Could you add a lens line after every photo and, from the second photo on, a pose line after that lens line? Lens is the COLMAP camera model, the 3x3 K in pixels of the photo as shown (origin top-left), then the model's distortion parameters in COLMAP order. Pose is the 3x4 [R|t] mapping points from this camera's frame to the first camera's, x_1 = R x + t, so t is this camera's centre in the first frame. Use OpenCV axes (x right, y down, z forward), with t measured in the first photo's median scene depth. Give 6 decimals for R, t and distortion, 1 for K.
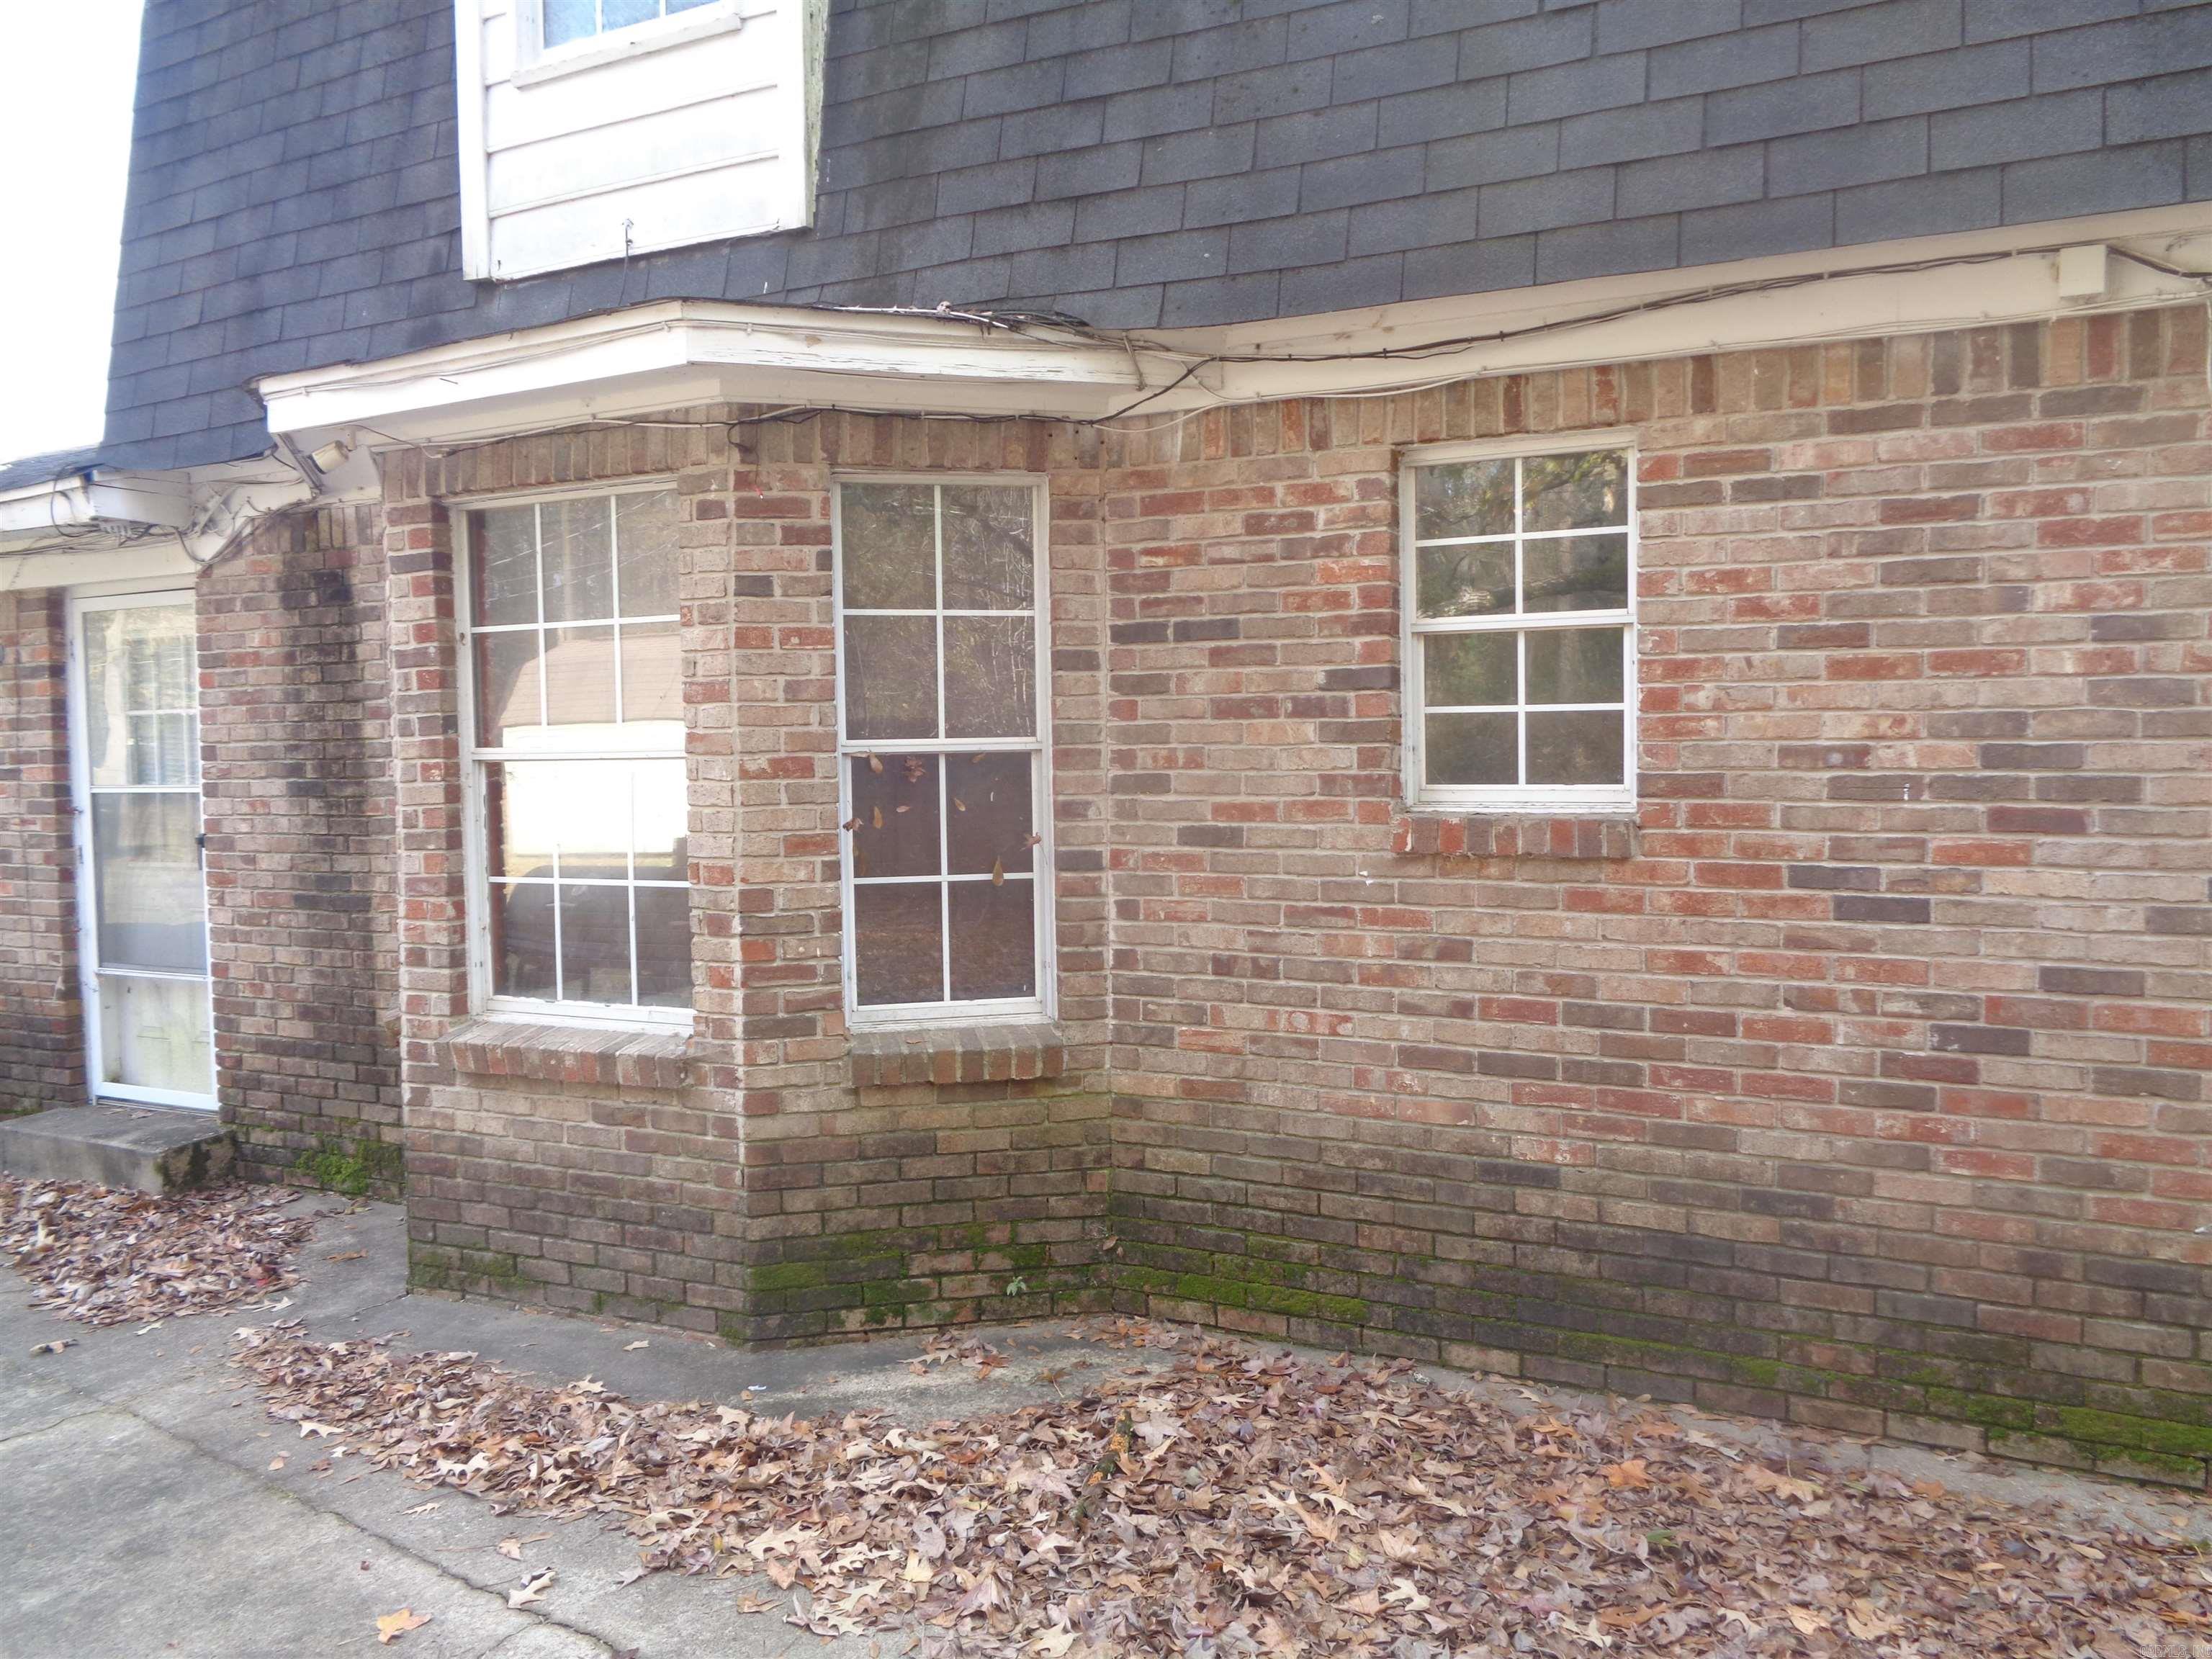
lens RADIAL K [[1653.6, 0, 1122.5], [0, 1653.6, 829.5], [0, 0, 1]] dist [-0.019722, 0.012408]
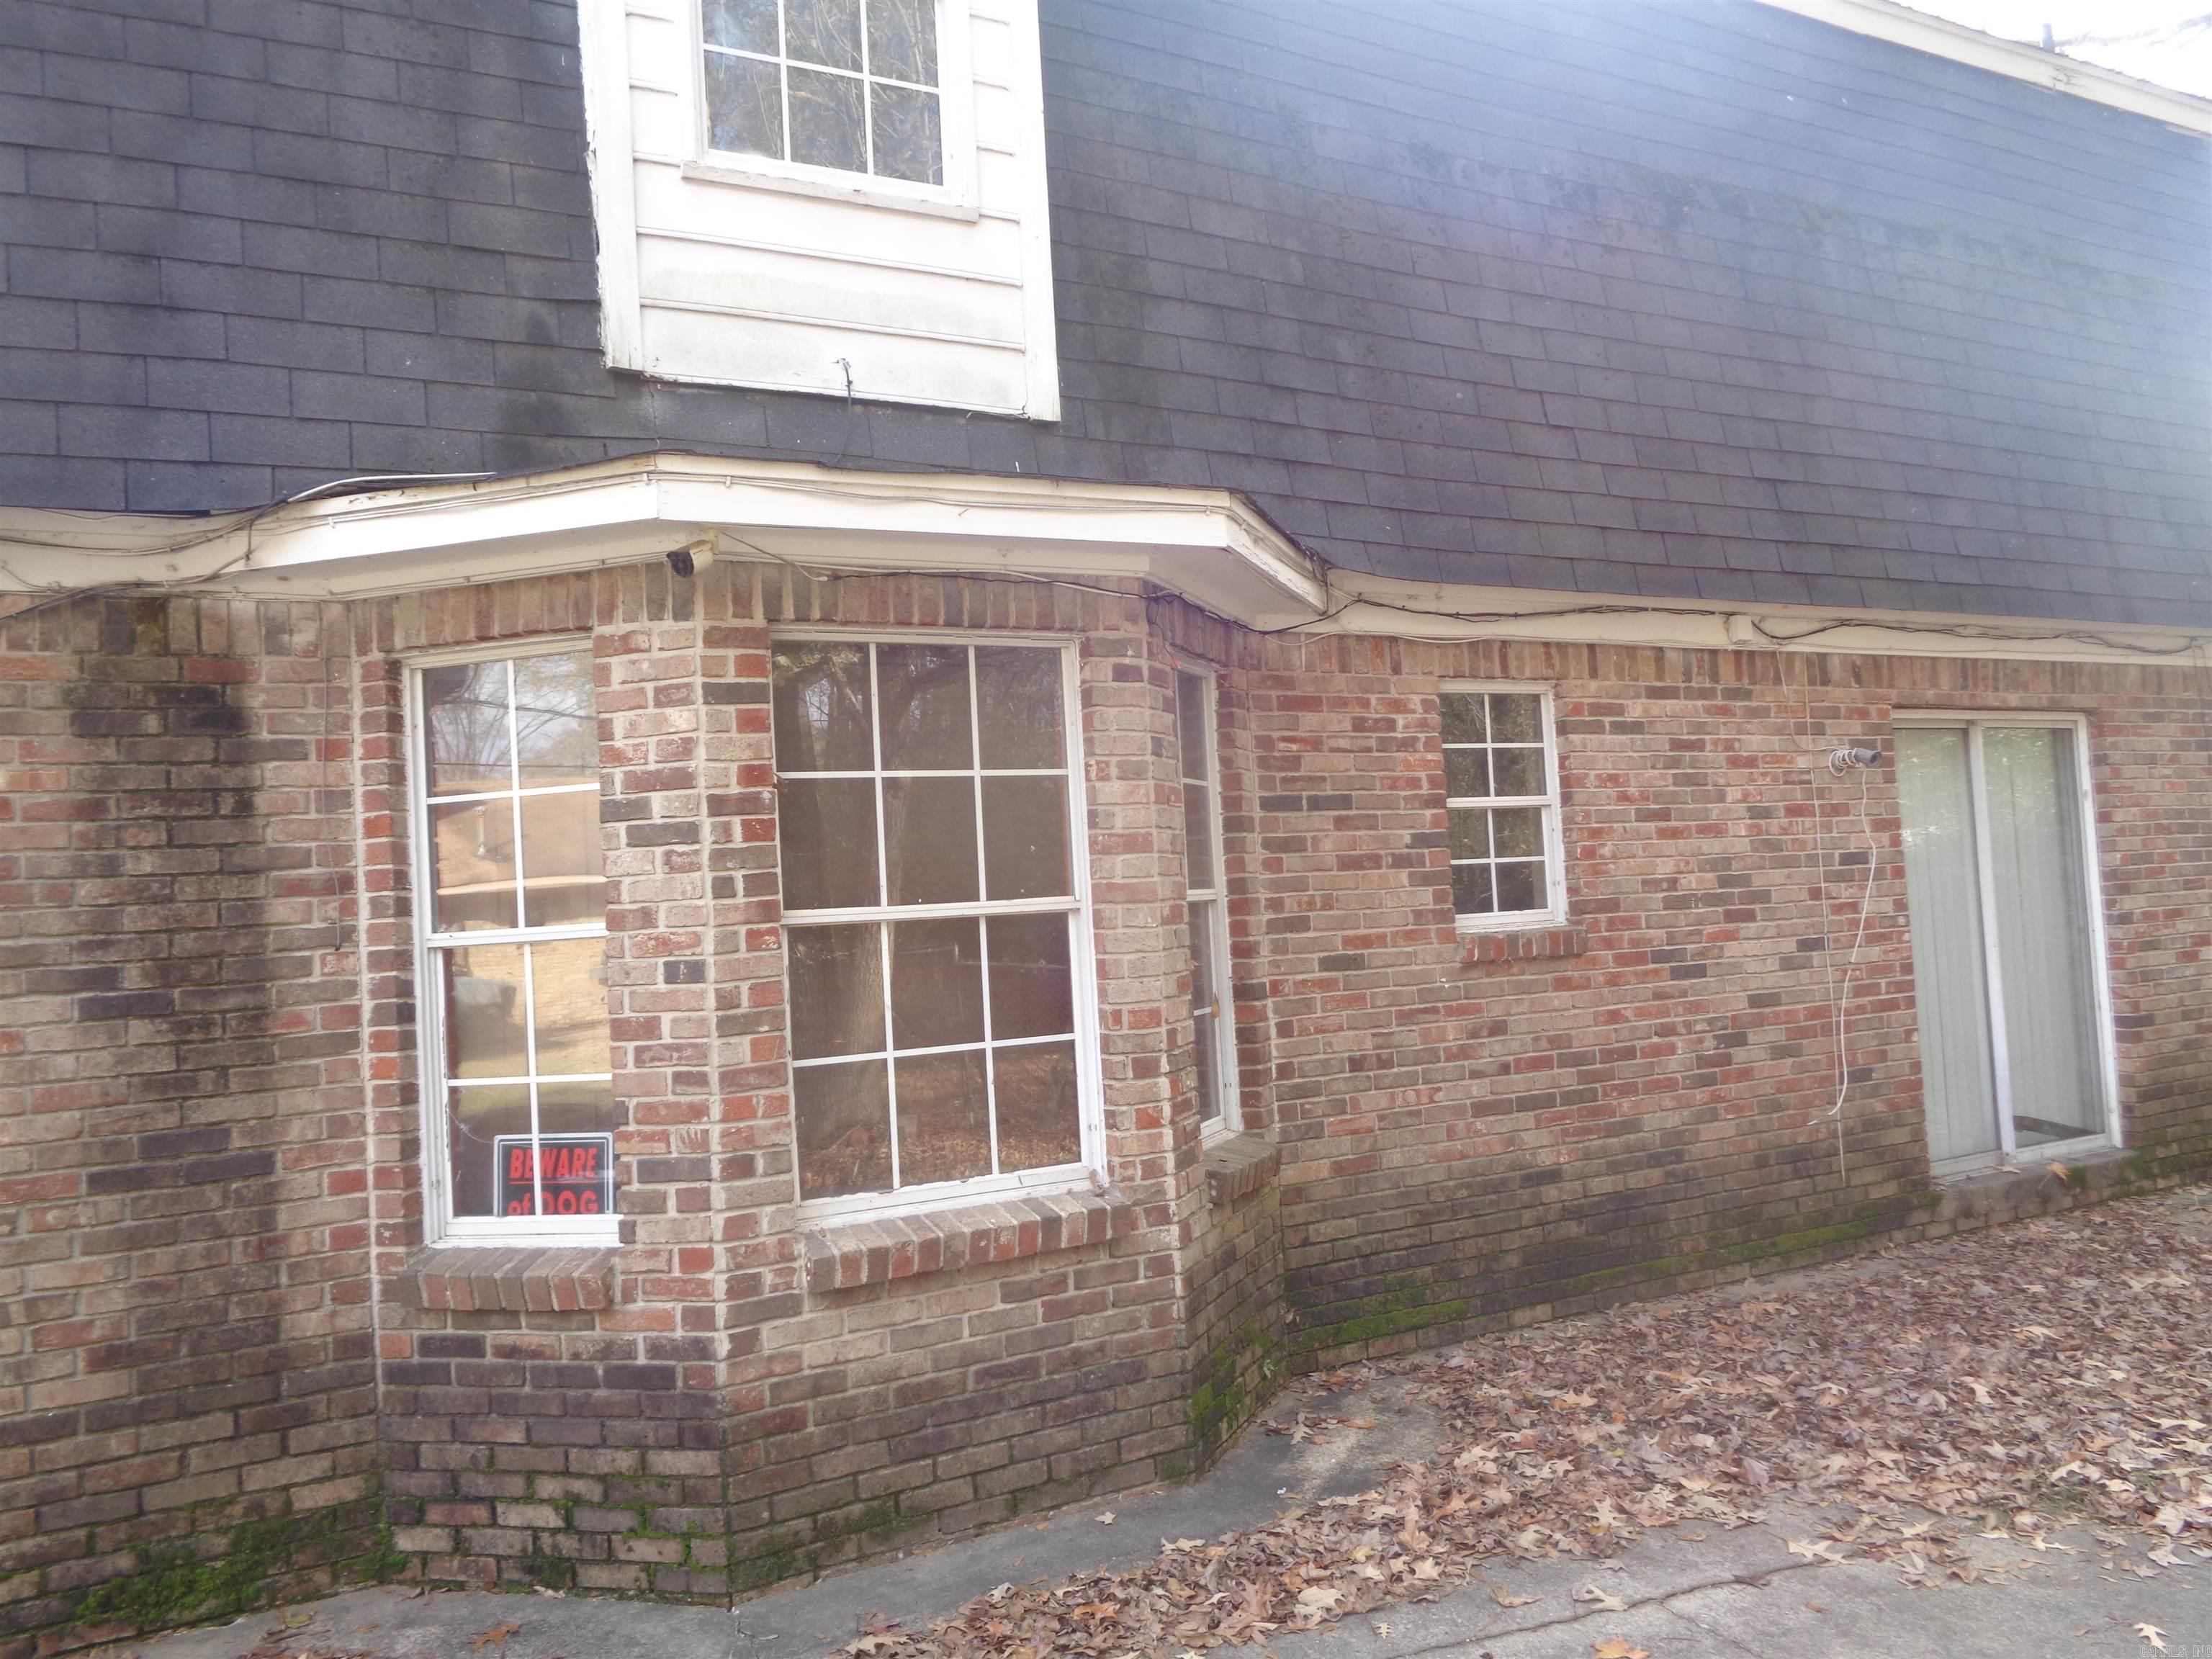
lens RADIAL K [[1653.6, 0, 1122.5], [0, 1653.6, 829.5], [0, 0, 1]] dist [-0.019722, 0.012408]
pose [[0.581609, 0.021905, 0.813173, -1.120059], [0.093888, 0.991149, -0.093851, 0.006364], [-0.808032, 0.130932, 0.574405, 0.404012]]
